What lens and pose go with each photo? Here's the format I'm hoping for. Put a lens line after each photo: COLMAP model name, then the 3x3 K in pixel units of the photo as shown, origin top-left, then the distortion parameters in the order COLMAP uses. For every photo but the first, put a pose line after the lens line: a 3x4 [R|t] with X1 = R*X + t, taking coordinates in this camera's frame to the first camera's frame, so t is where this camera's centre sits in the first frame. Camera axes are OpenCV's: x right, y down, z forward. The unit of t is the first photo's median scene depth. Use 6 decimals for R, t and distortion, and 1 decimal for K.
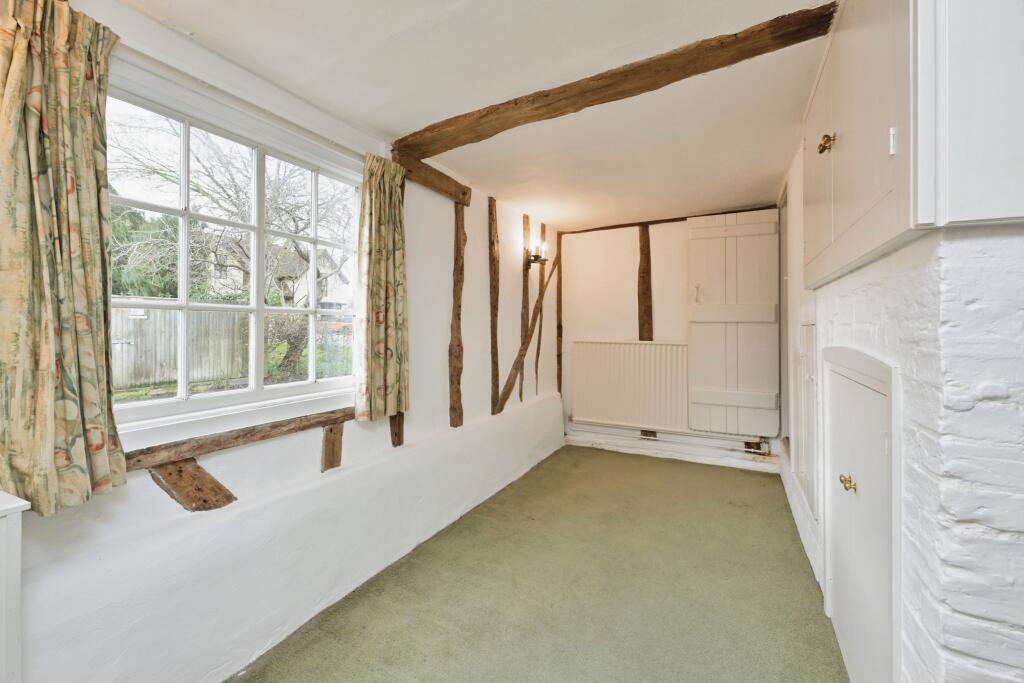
lens RADIAL K [[423.7, 0, 512.0], [0, 423.7, 335.1], [0, 0, 1]] dist [0.000146, -0.000228]
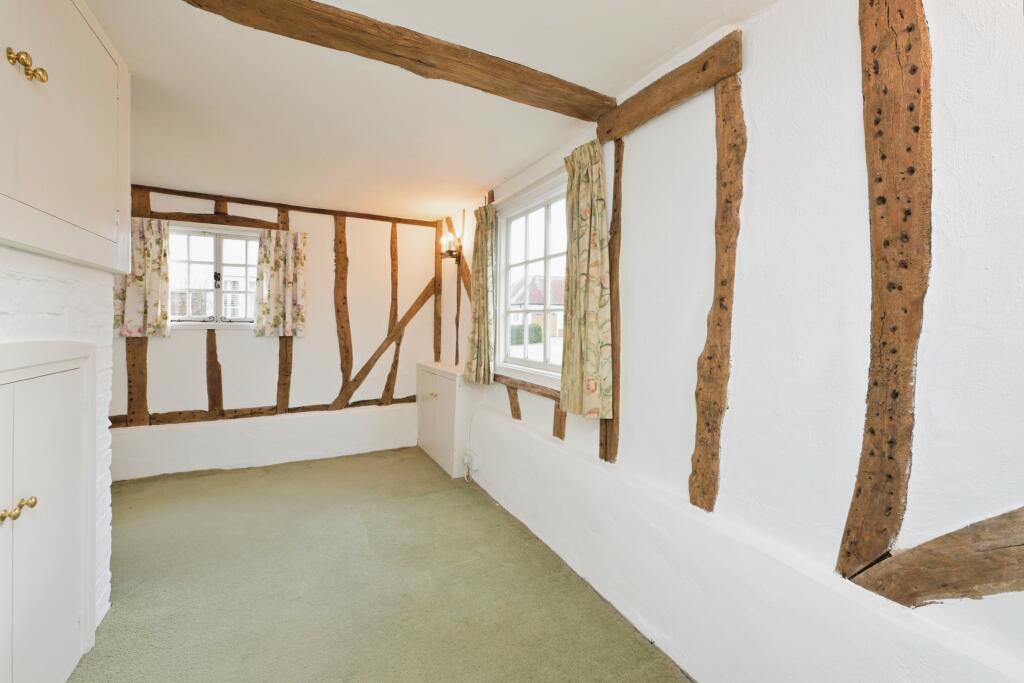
lens RADIAL K [[423.7, 0, 512.0], [0, 423.7, 335.1], [0, 0, 1]] dist [0.000146, -0.000228]
pose [[-0.574846, 0.023385, -0.817927, 0.642390], [-0.022071, 0.998785, 0.044067, -0.030822], [0.817964, 0.043384, -0.573632, 1.581848]]
